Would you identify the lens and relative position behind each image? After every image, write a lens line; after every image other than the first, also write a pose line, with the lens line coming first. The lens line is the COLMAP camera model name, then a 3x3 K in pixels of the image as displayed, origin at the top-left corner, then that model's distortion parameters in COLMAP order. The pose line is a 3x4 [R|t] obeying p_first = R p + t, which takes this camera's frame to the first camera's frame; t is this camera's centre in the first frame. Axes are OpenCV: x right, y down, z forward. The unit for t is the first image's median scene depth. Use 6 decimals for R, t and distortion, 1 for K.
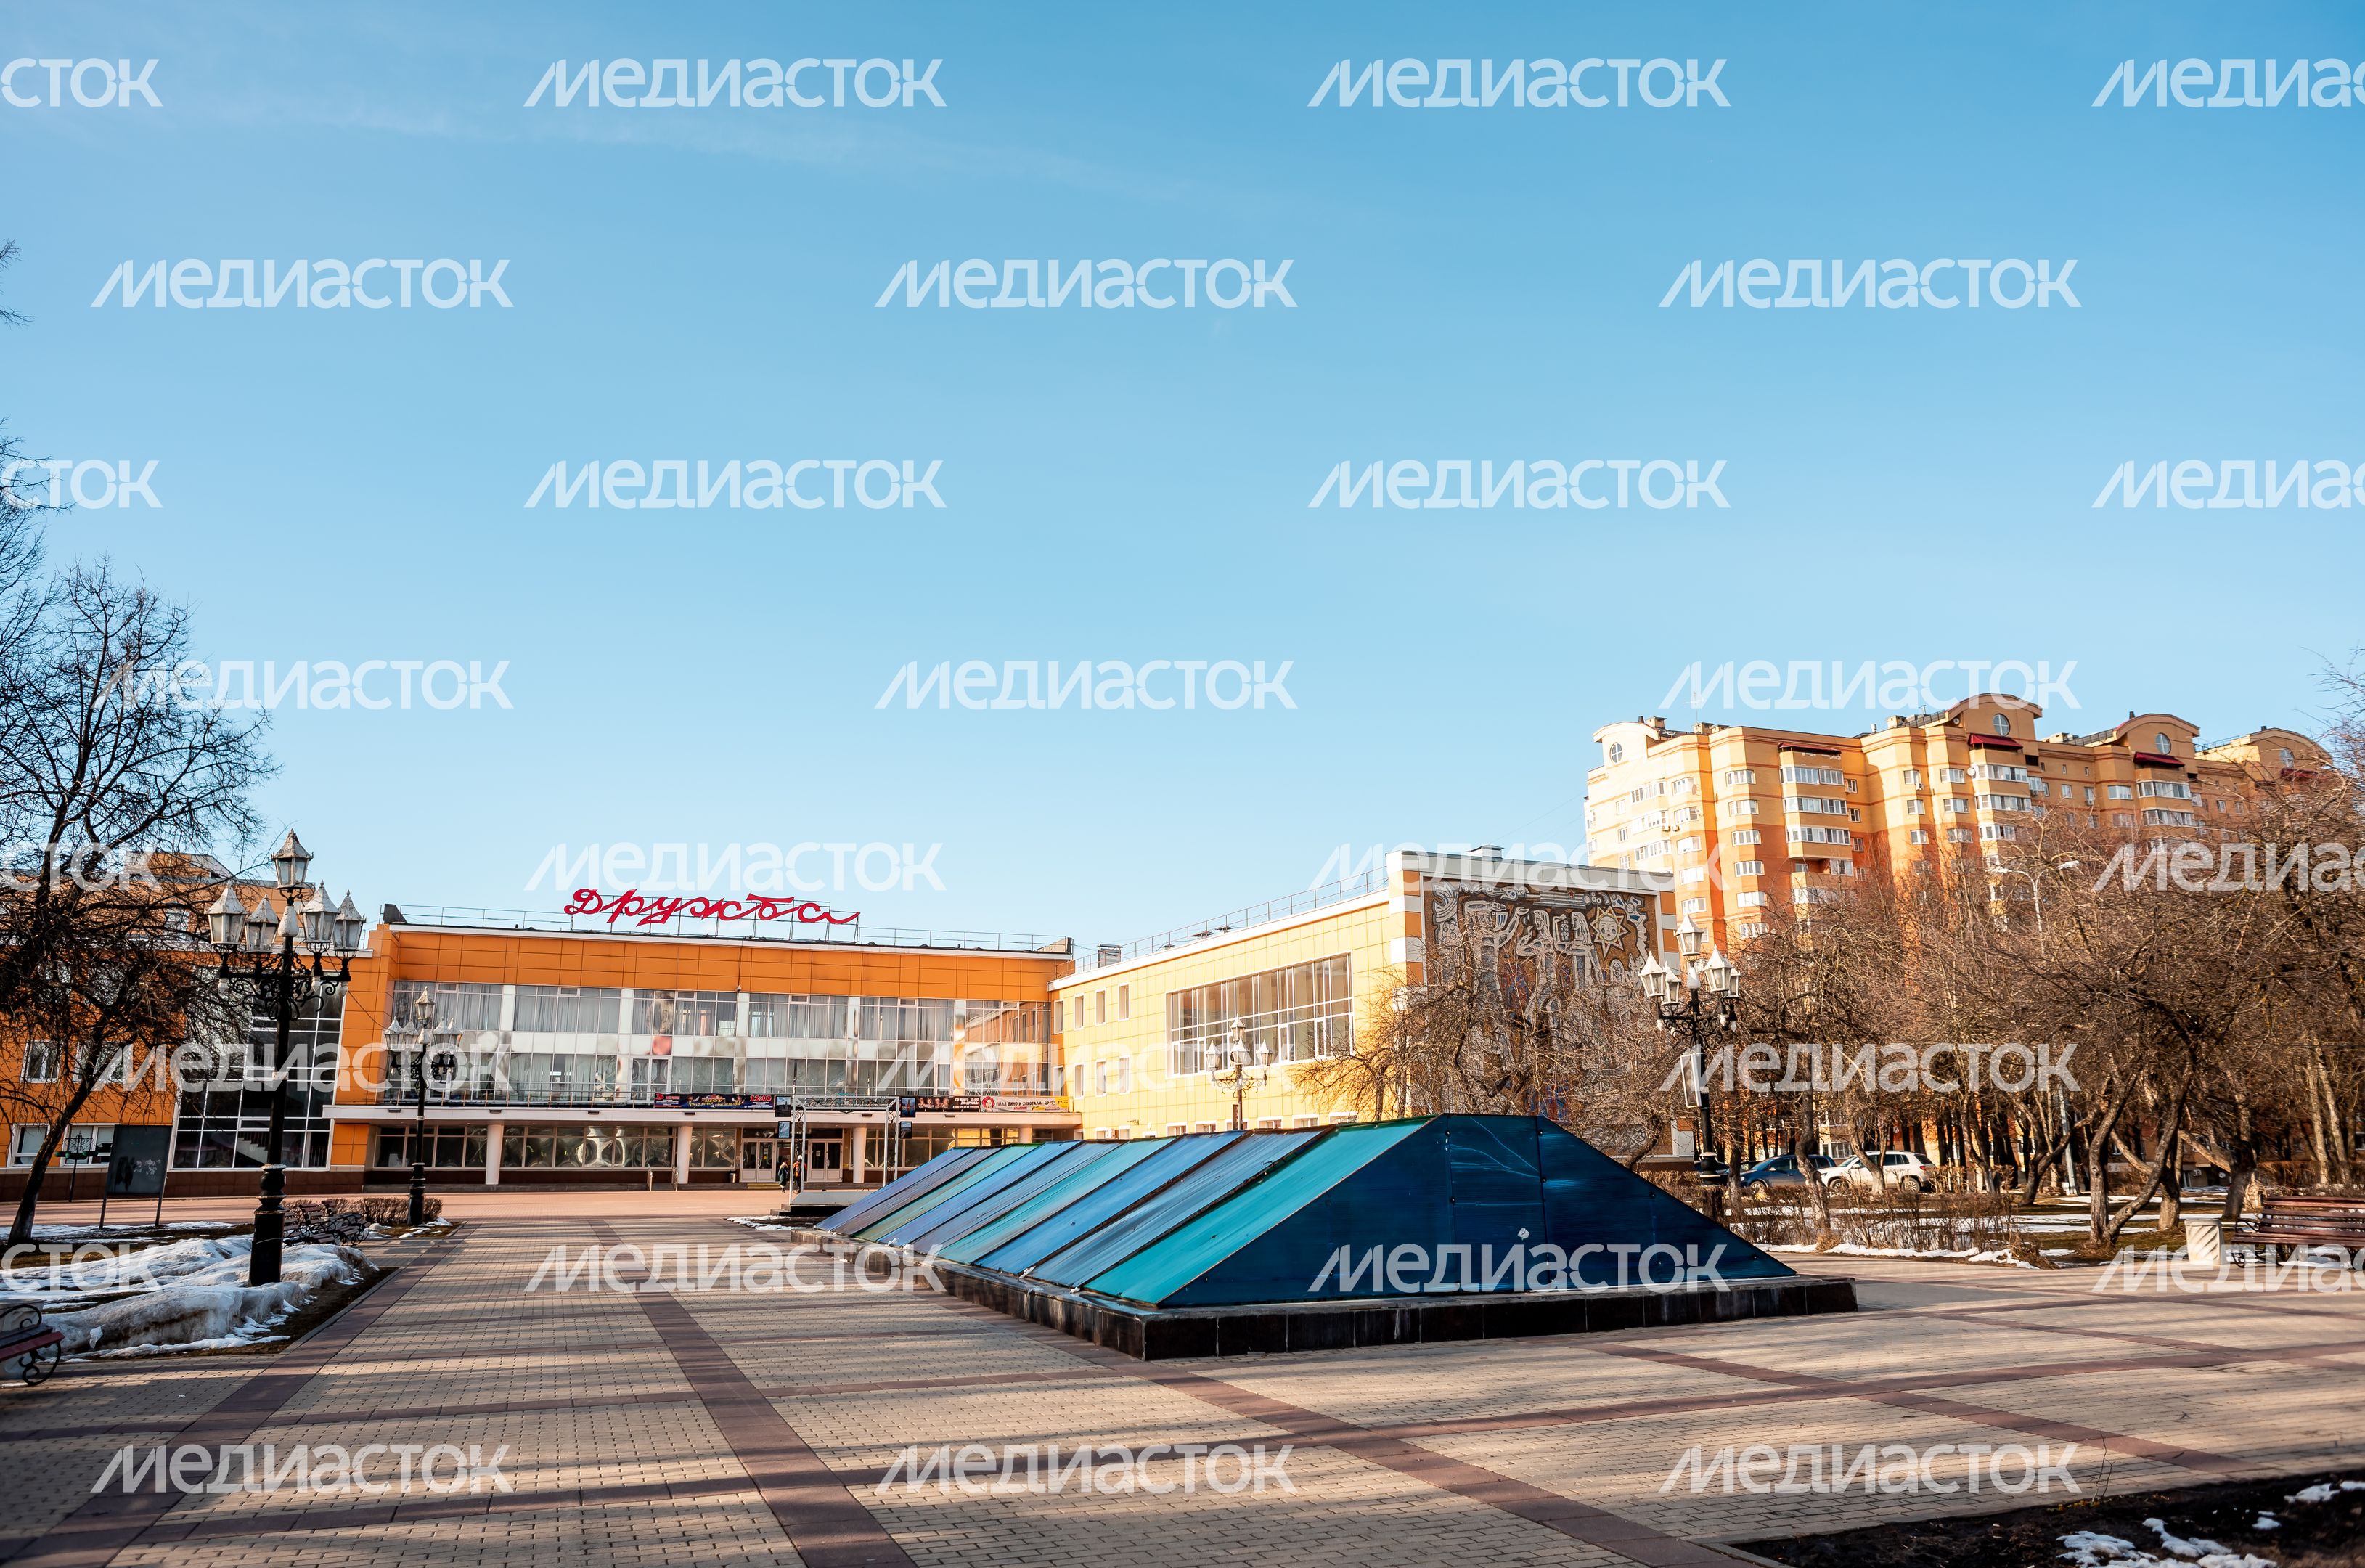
lens RADIAL K [[1632.4, 0, 1182.2], [0, 1632.4, 770.7], [0, 0, 1]] dist [-0.085908, 0.080436]
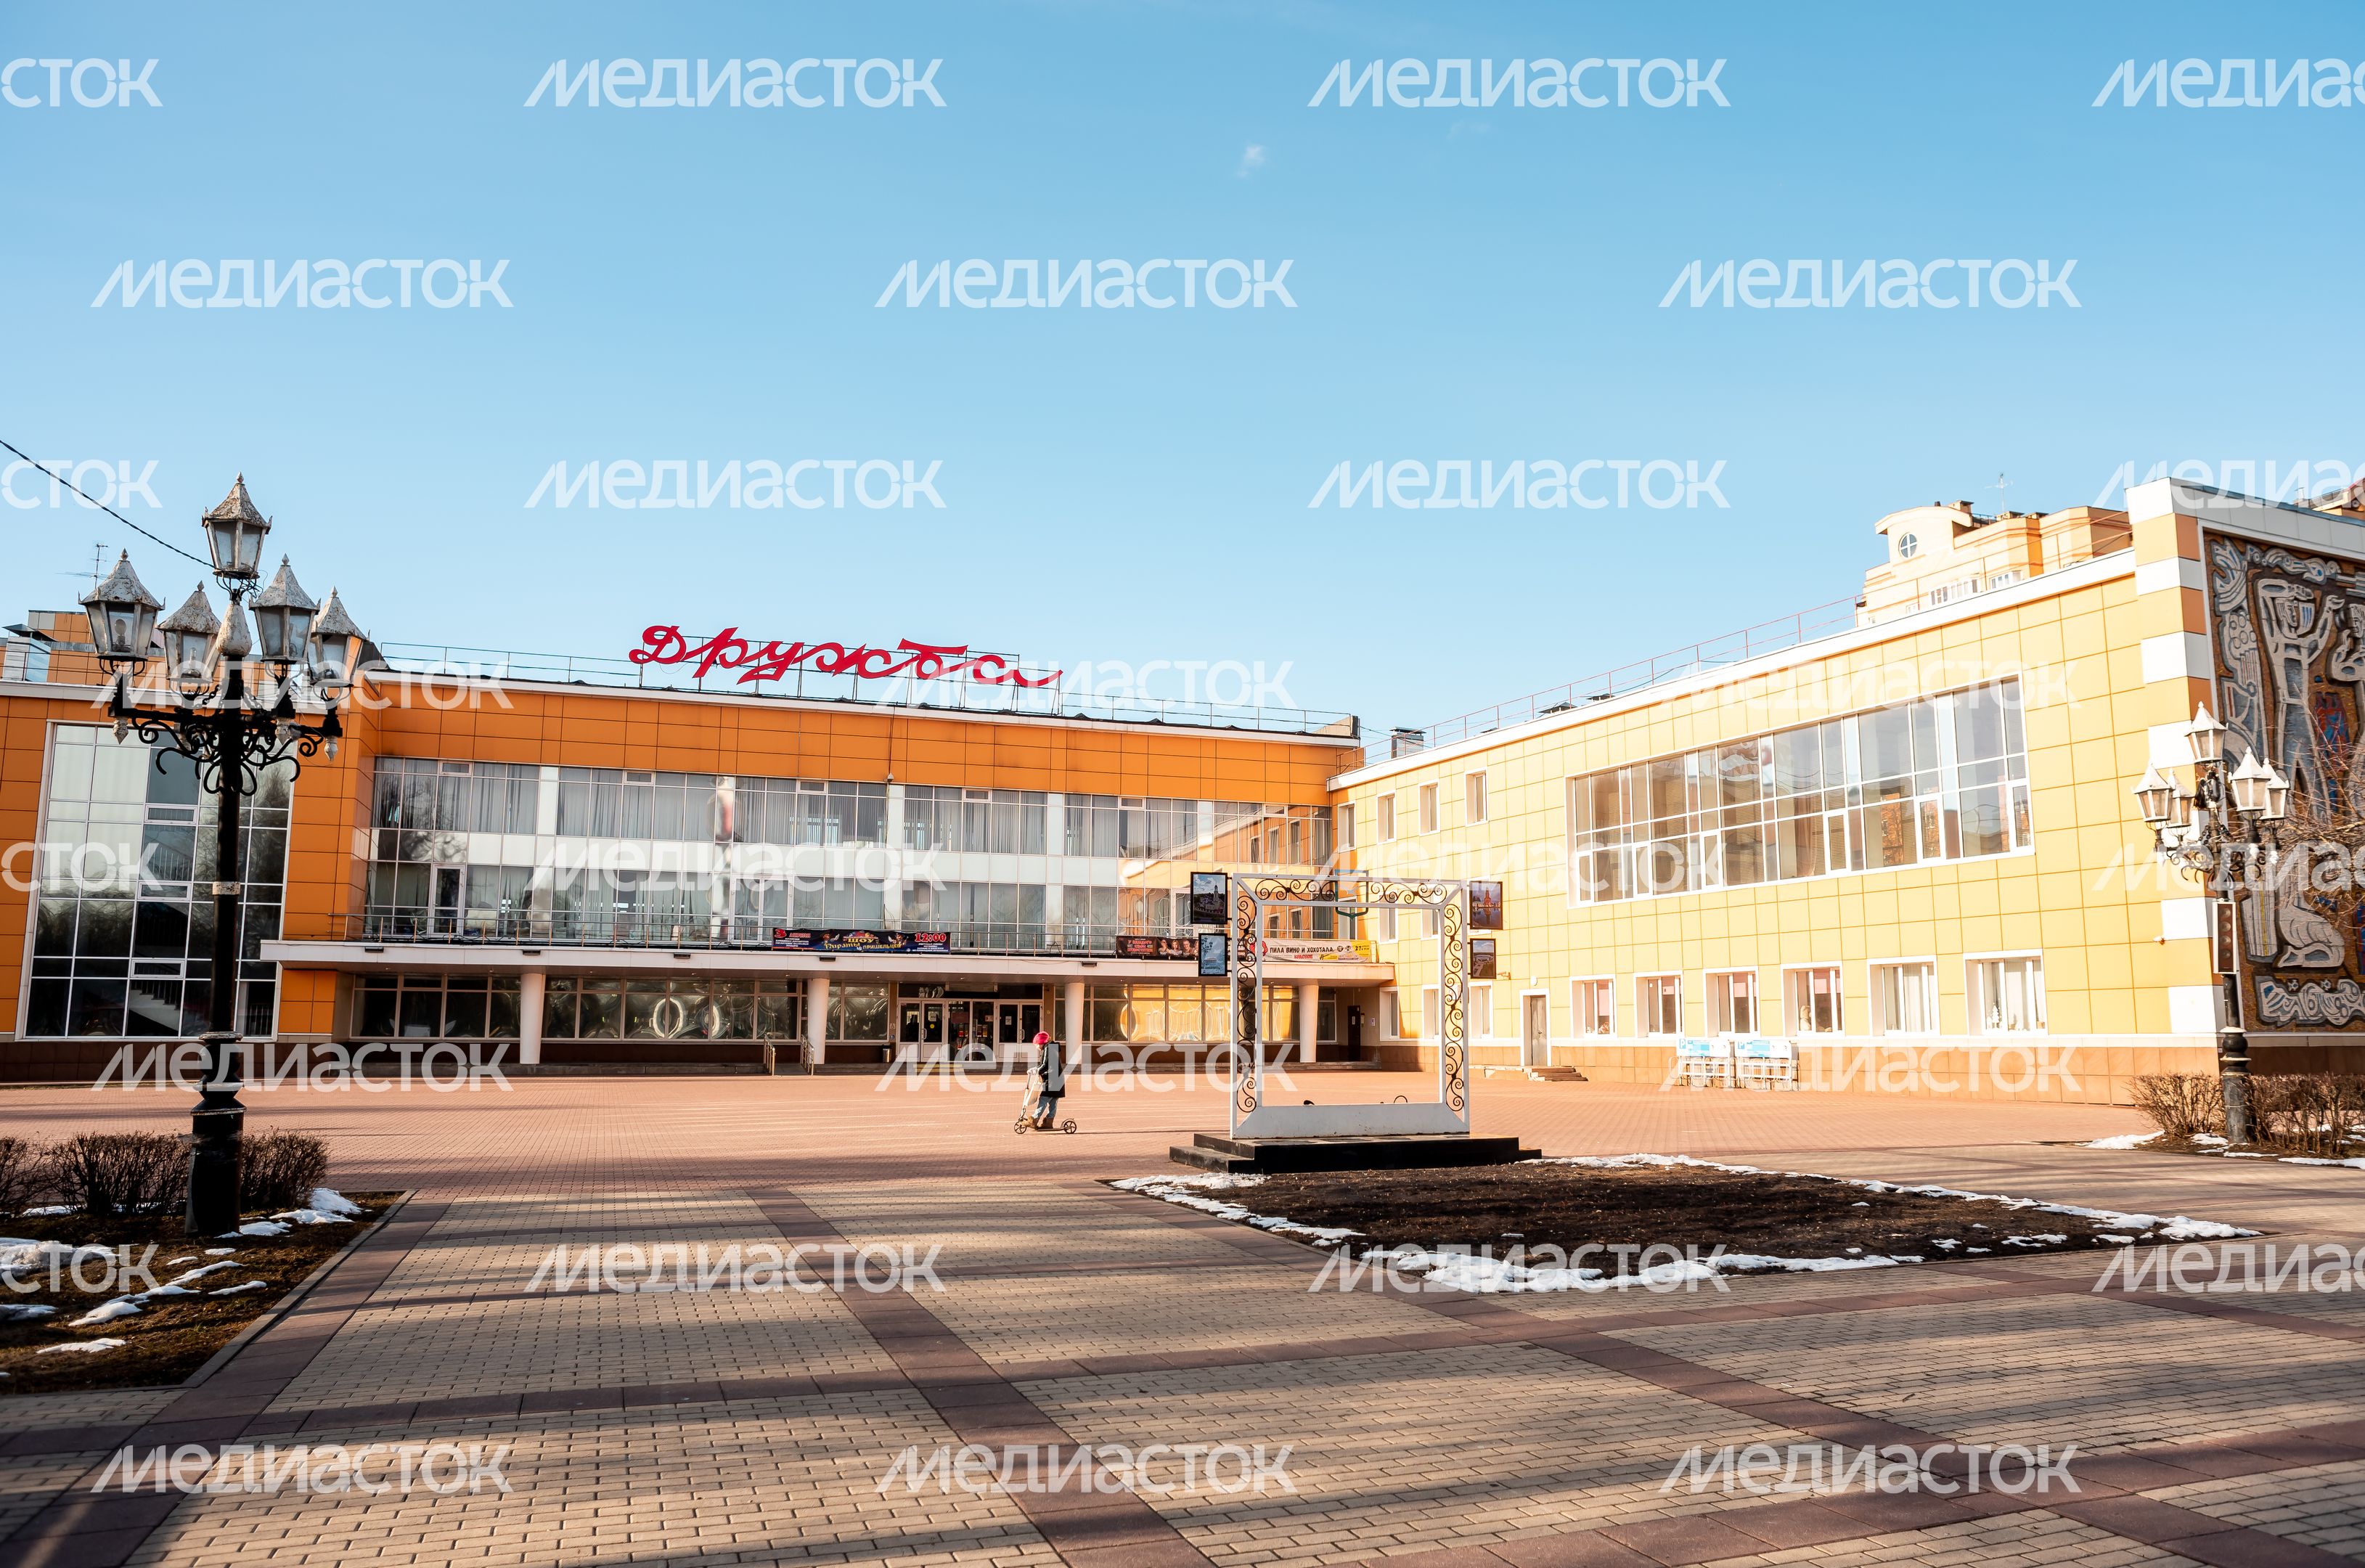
lens RADIAL K [[1634.8, 0, 1207.2], [0, 1634.8, 796.2], [0, 0, 1]] dist [-0.087421, 0.084973]
pose [[0.999868, 0.008255, -0.014025, -0.132961], [-0.006946, 0.995832, 0.090945, 0.080086], [0.014717, -0.090836, 0.995757, 0.329222]]
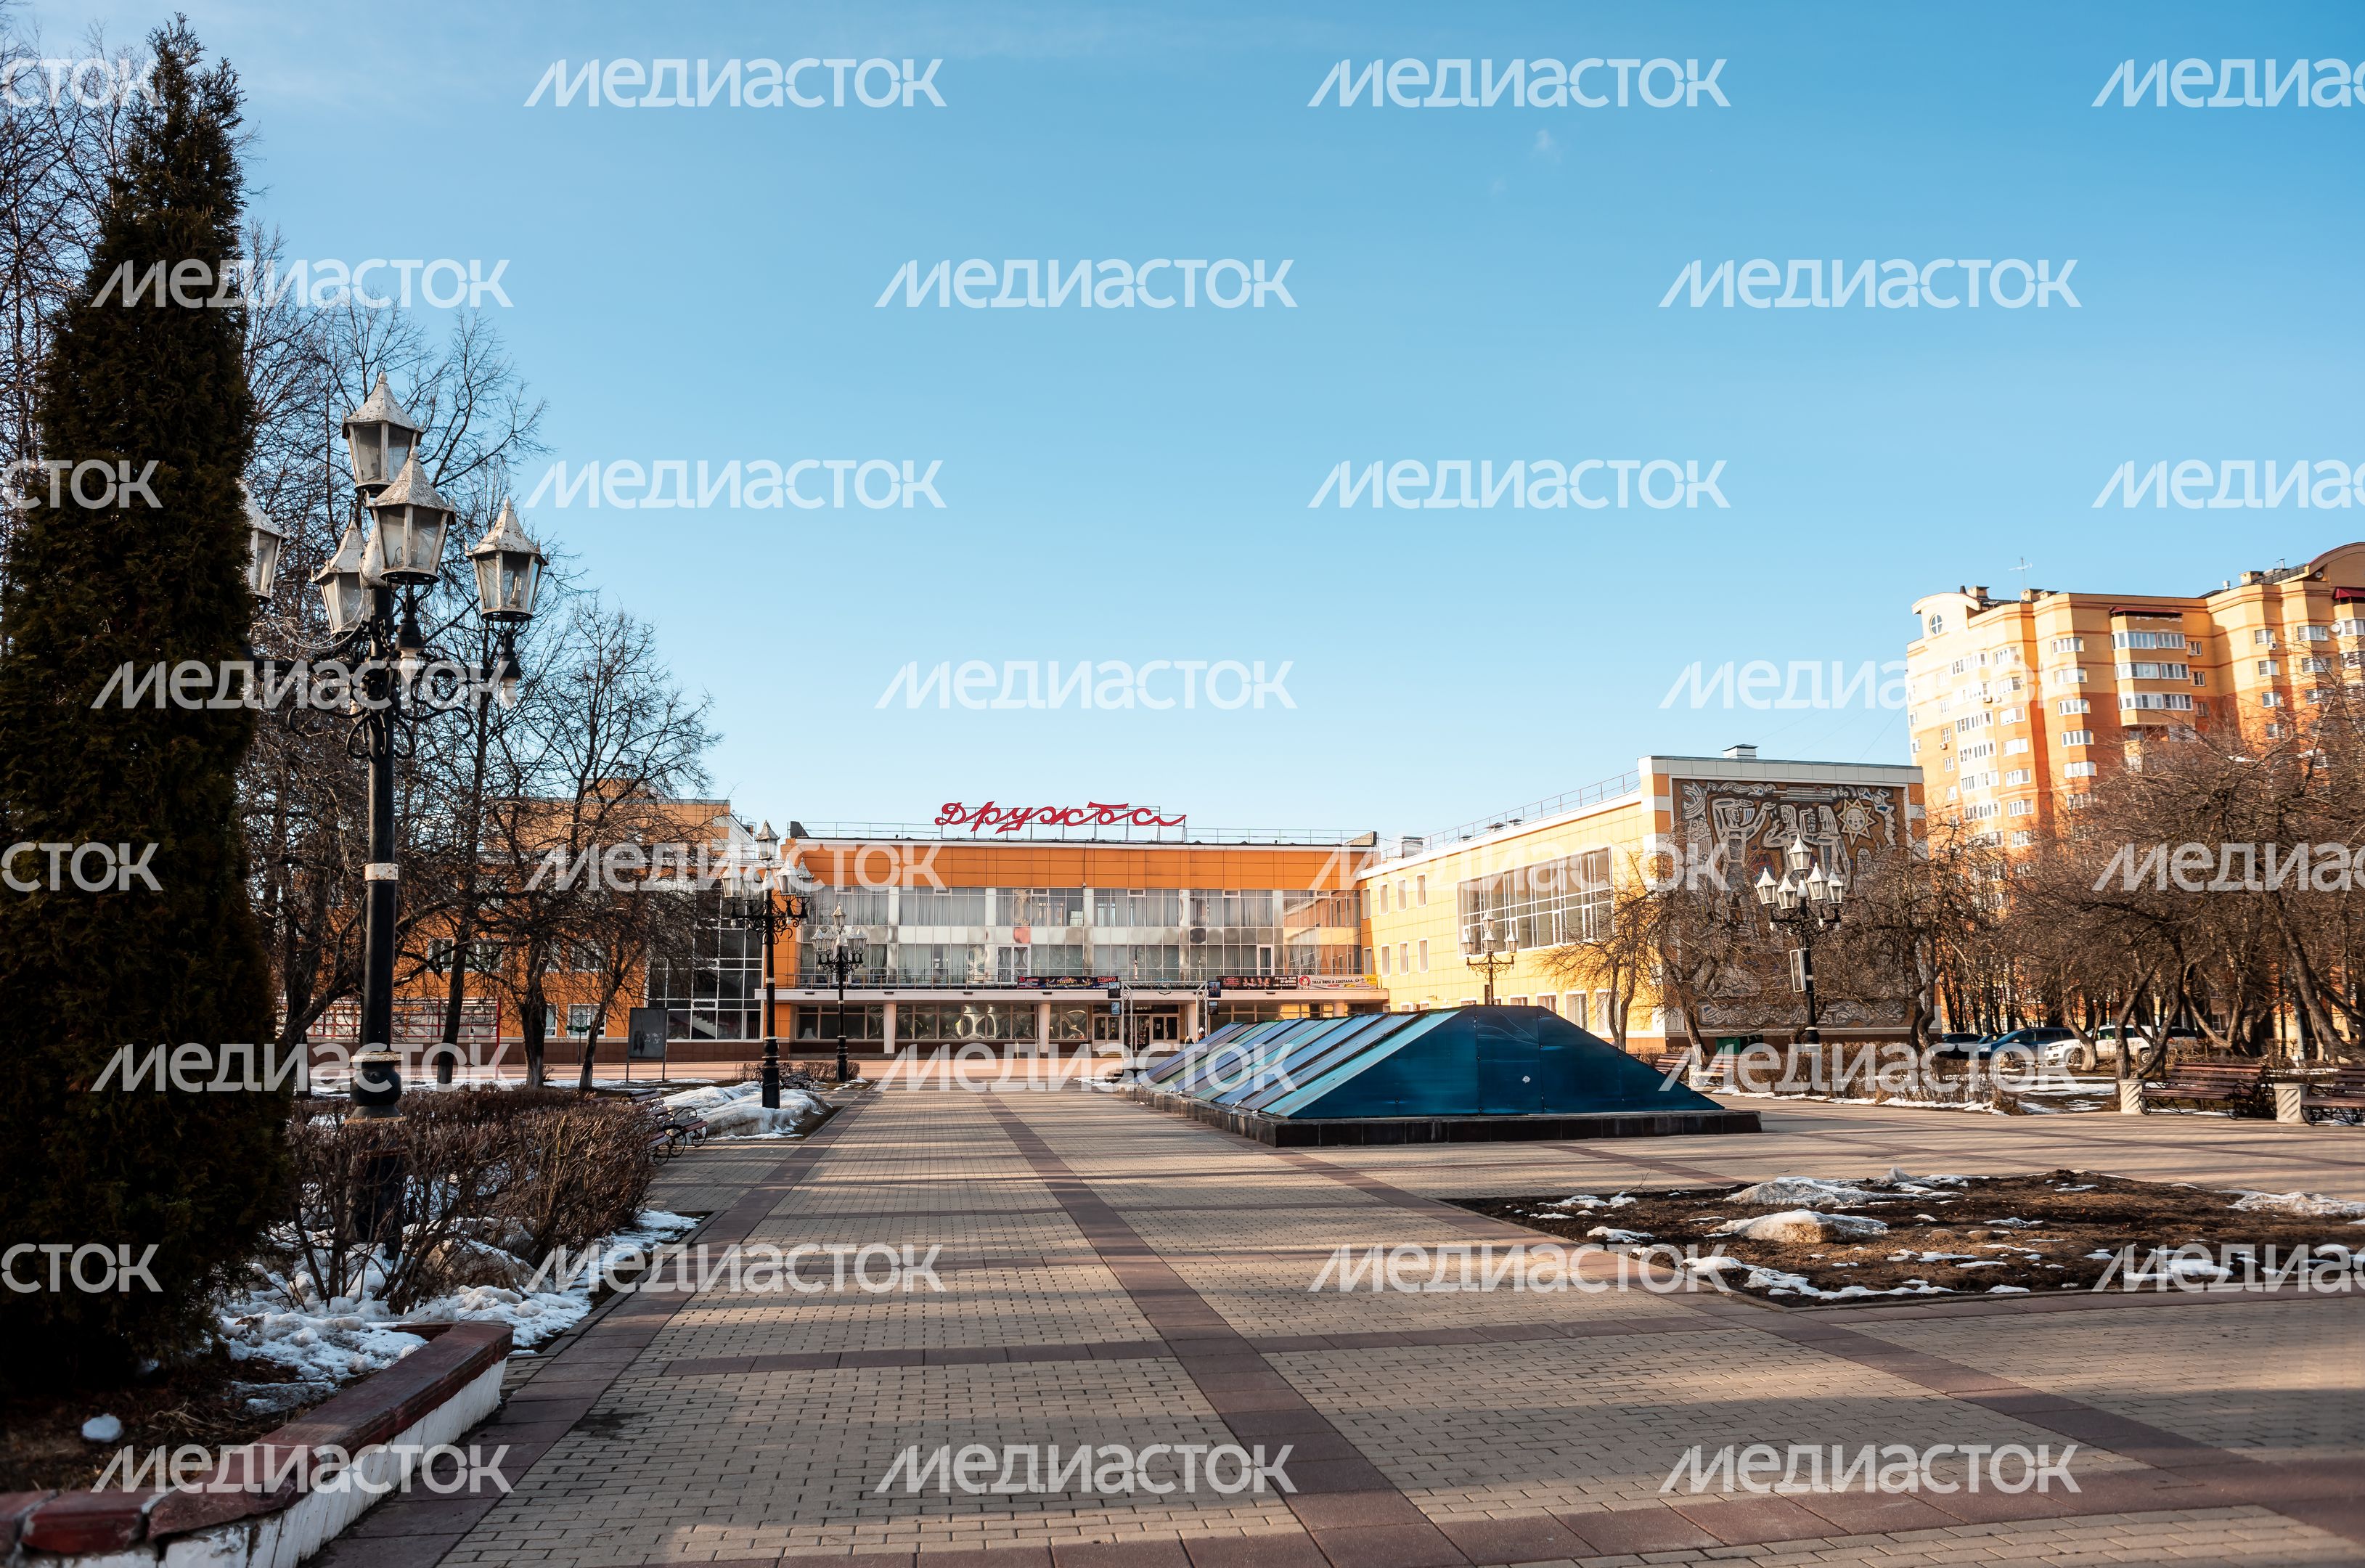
lens RADIAL K [[1632.4, 0, 1182.2], [0, 1632.4, 770.7], [0, 0, 1]] dist [-0.085908, 0.080436]
pose [[0.977128, -0.031120, -0.210360, 0.039987], [0.047167, 0.996310, 0.071701, -0.025925], [0.207353, -0.079983, 0.974991, -0.106642]]
